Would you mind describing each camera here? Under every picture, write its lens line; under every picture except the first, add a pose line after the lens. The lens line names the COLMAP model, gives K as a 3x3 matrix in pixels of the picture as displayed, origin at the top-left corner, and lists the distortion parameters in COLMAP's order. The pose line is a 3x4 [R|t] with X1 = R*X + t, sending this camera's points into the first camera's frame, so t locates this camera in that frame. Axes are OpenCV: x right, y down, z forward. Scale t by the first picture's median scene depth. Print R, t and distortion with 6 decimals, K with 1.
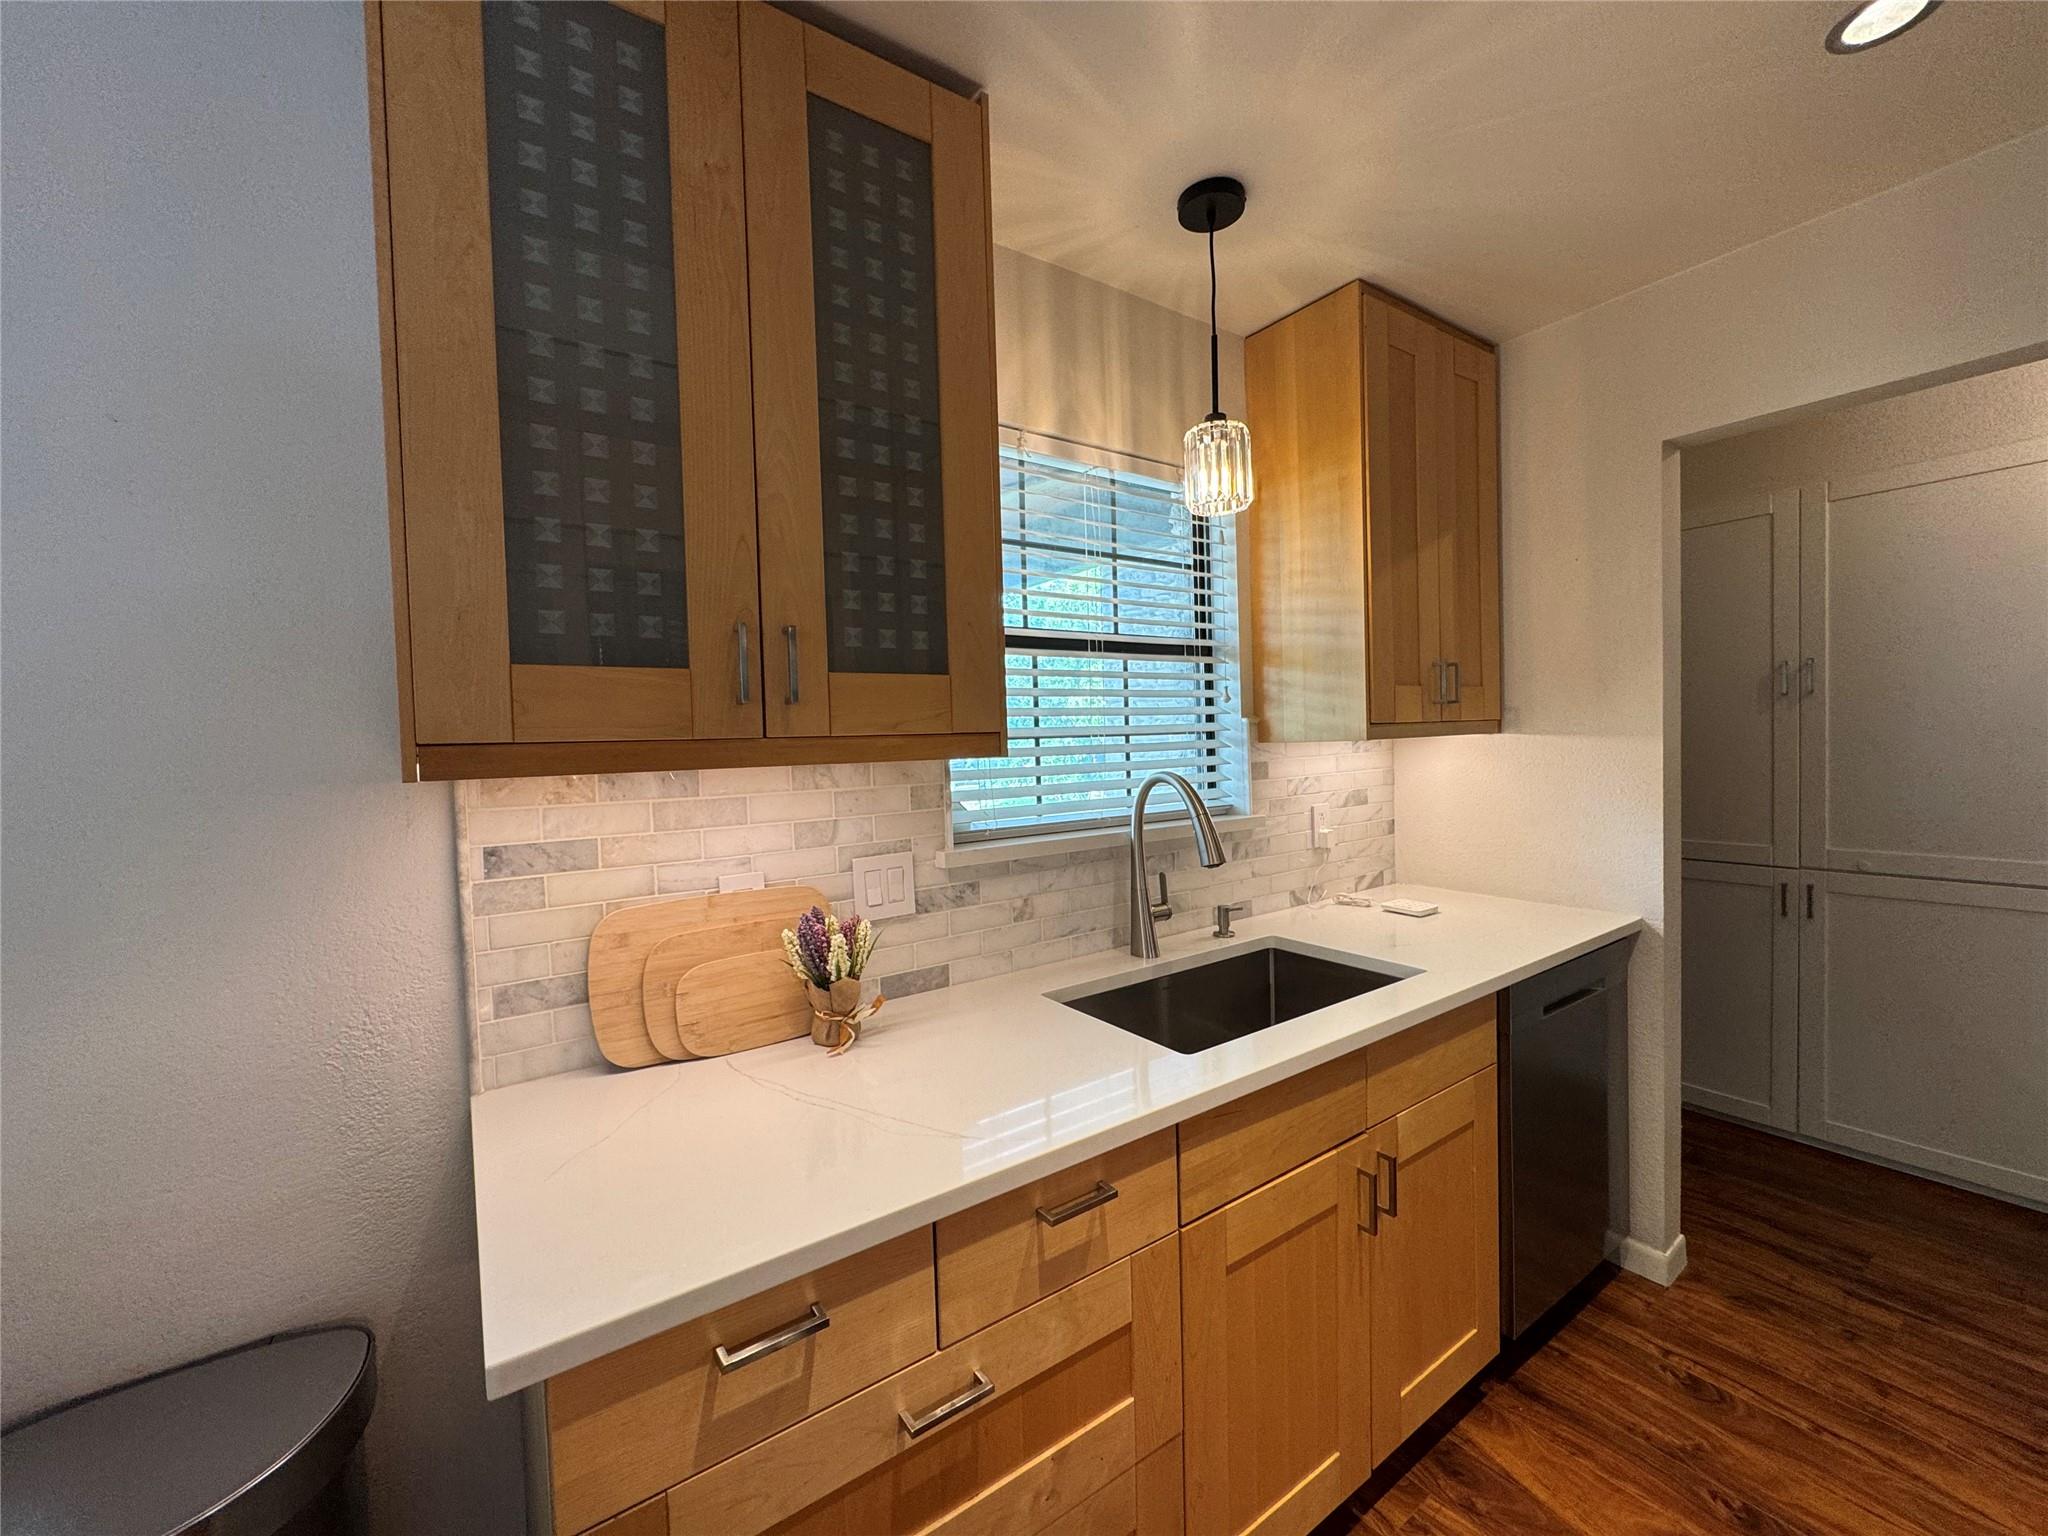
lens RADIAL K [[817.5, 0, 1022.8], [0, 817.5, 770.9], [0, 0, 1]] dist [-0.001570, 0.000247]
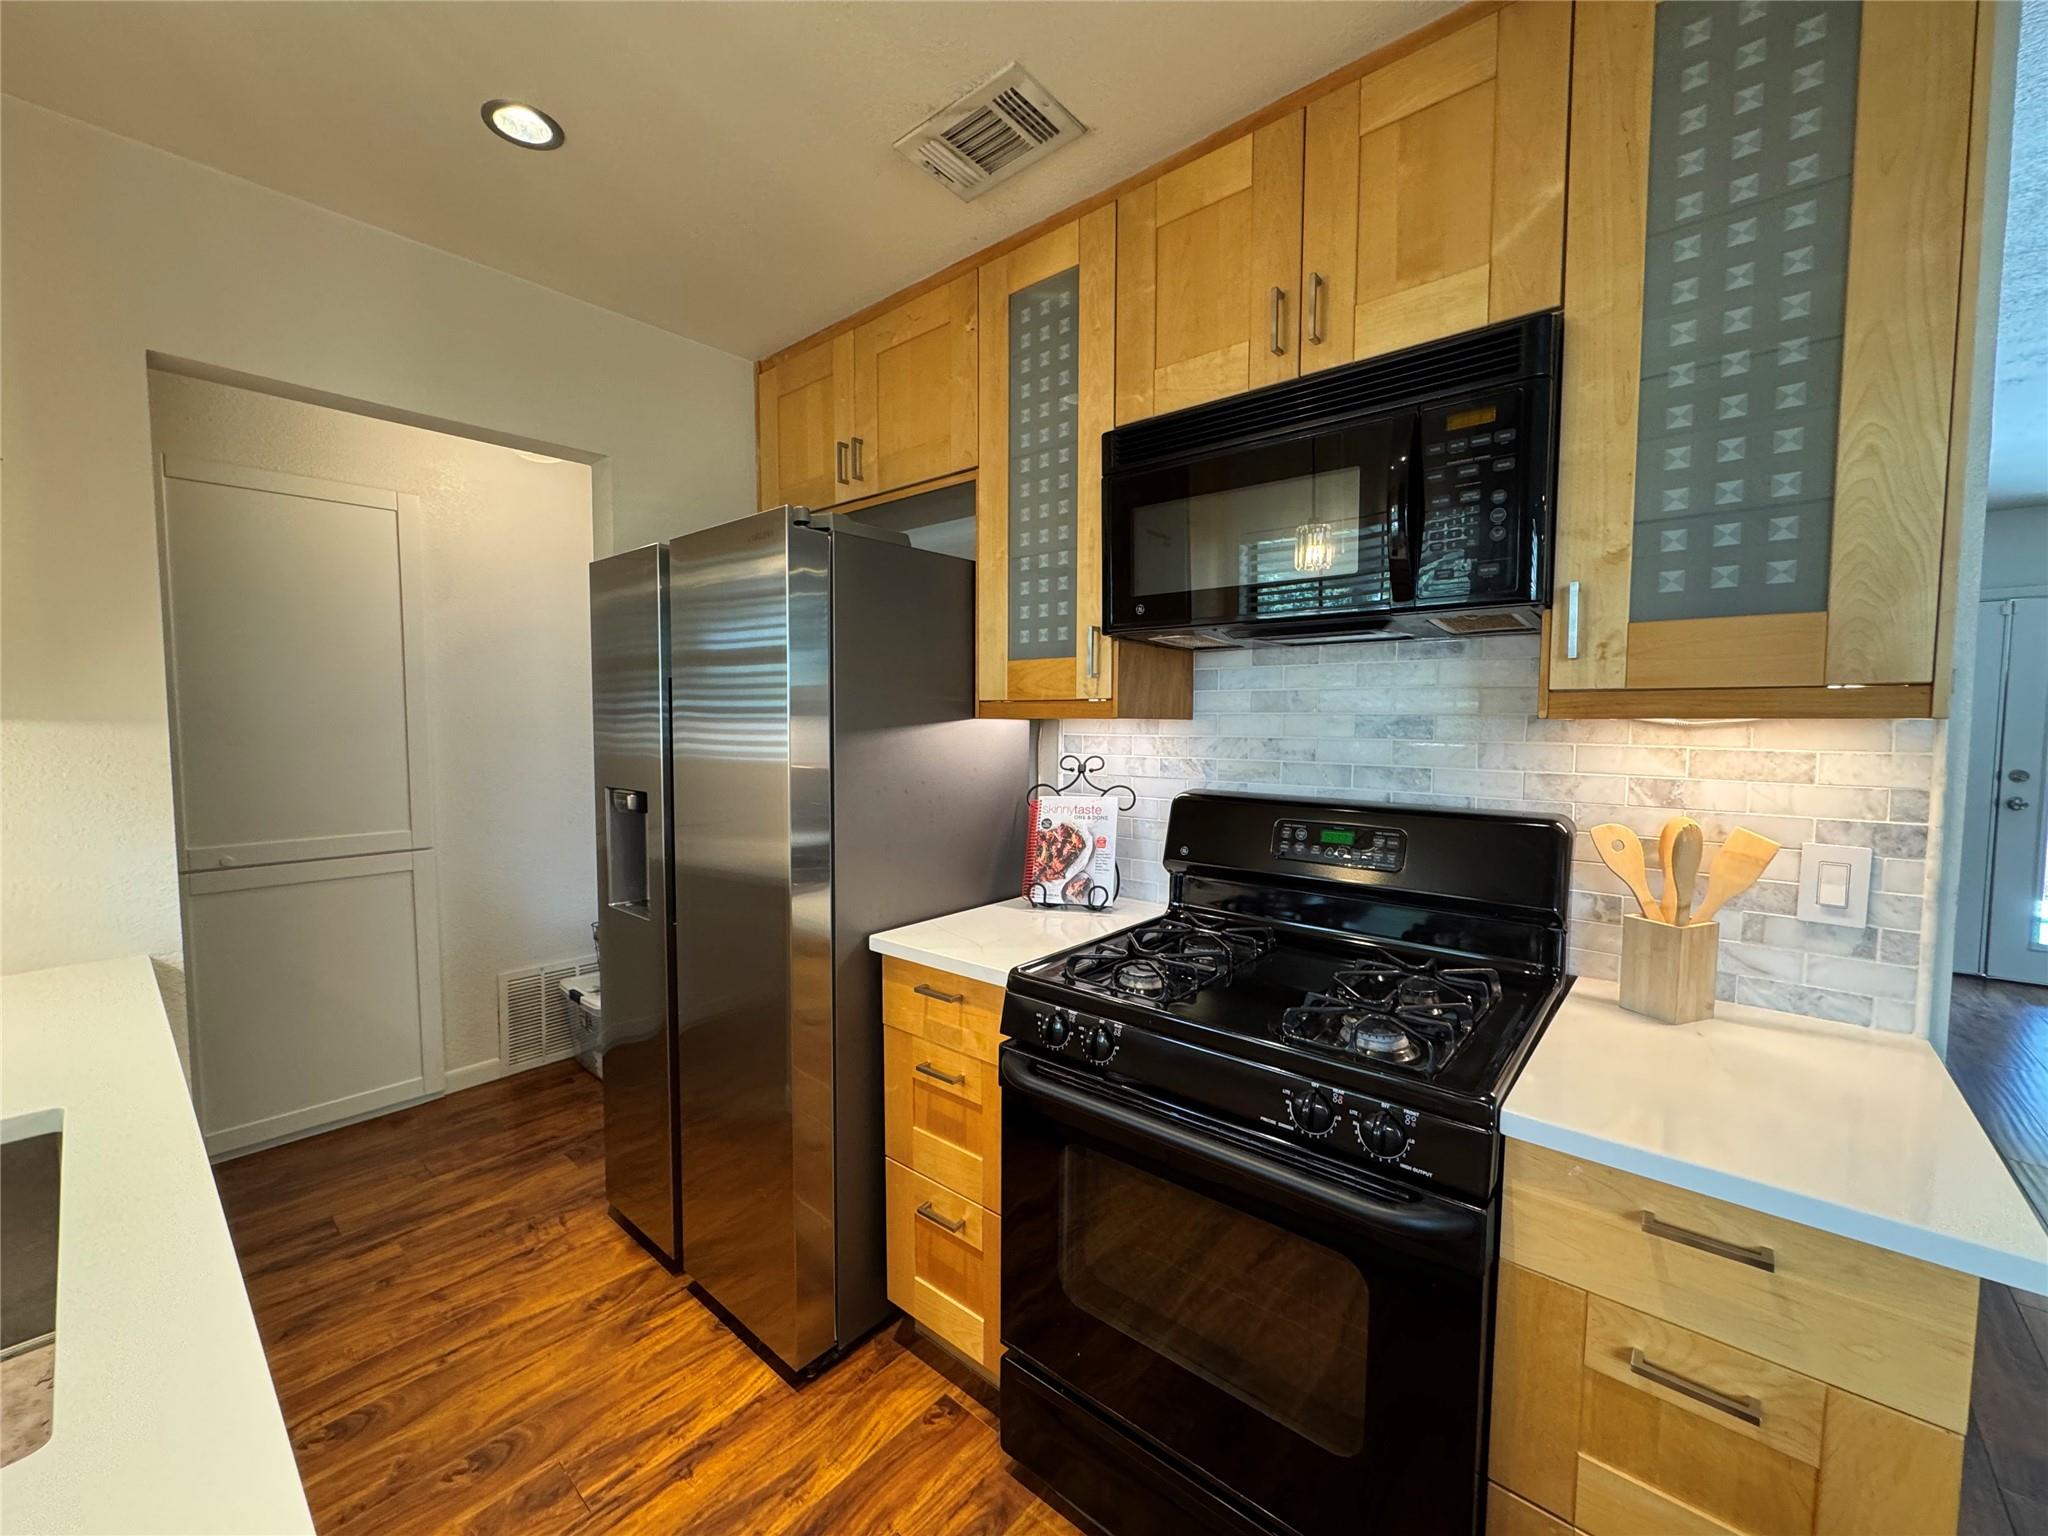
lens RADIAL K [[817.5, 0, 1021.7], [0, 817.5, 767.4], [0, 0, 1]] dist [-0.001570, 0.000247]
pose [[-0.247473, -0.027162, 0.968514, -0.240627], [0.039136, 0.998511, 0.038003, 0.003611], [-0.968104, 0.047308, -0.246041, 0.455762]]
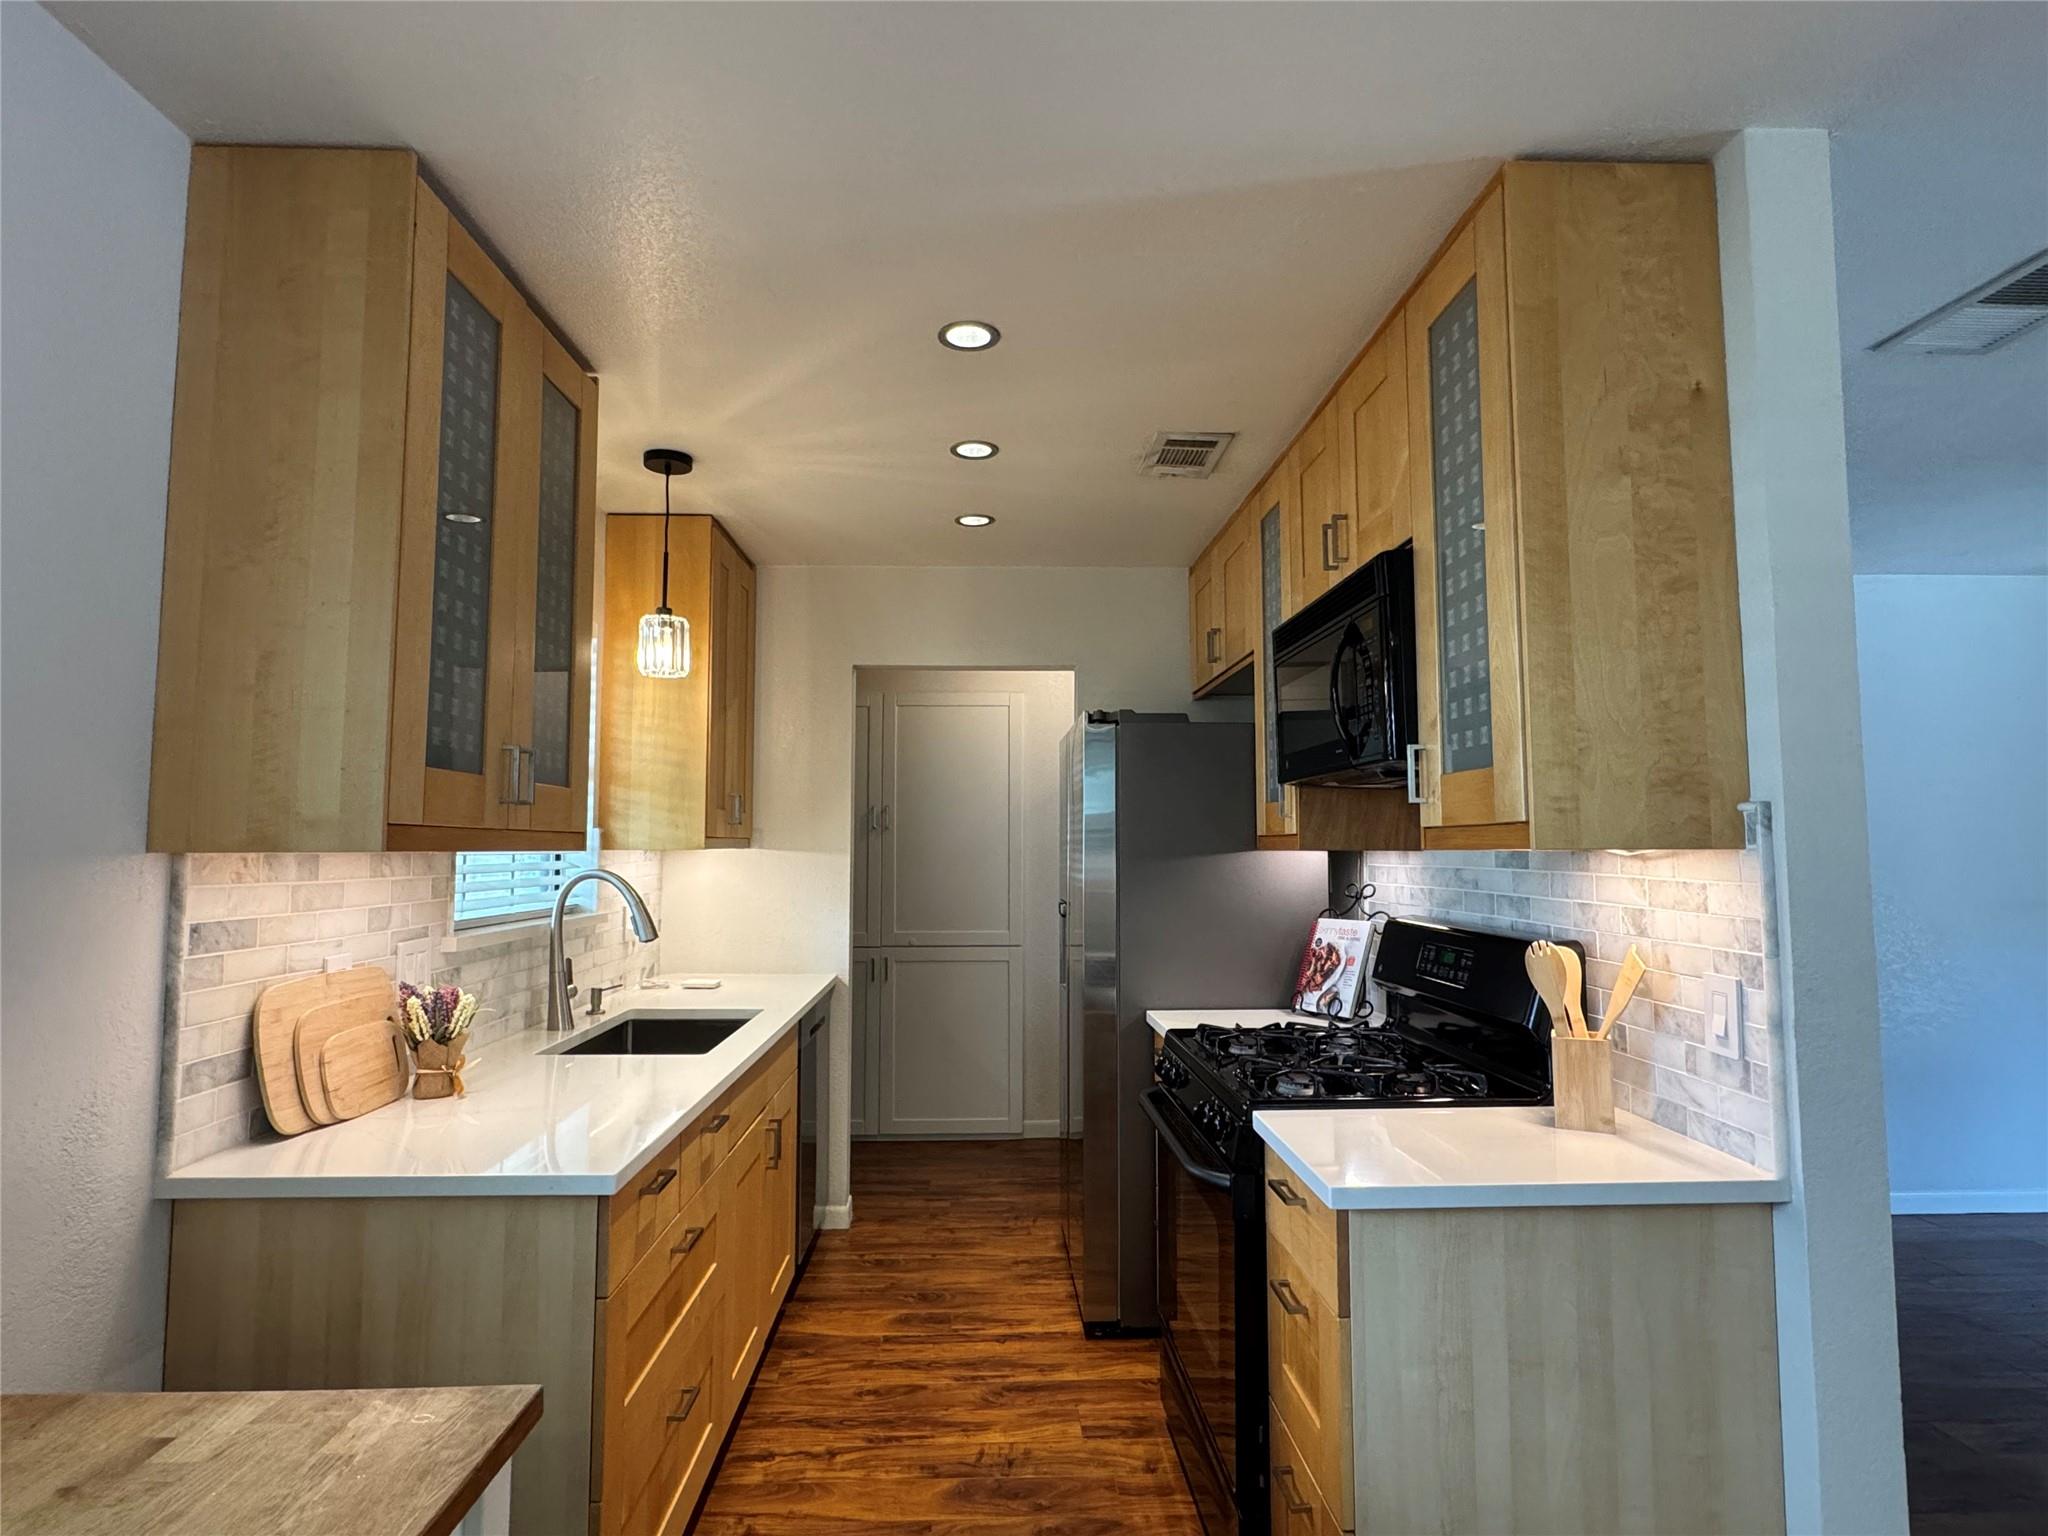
lens RADIAL K [[1082.8, 0, 1025.1], [0, 1082.8, 762.7], [0, 0, 1]] dist [0.001636, 0.000177]
pose [[0.536901, 0.098159, 0.837916, -0.903164], [0.012062, 0.992214, -0.123963, 0.053435], [-0.843559, 0.076663, 0.531536, -0.441499]]
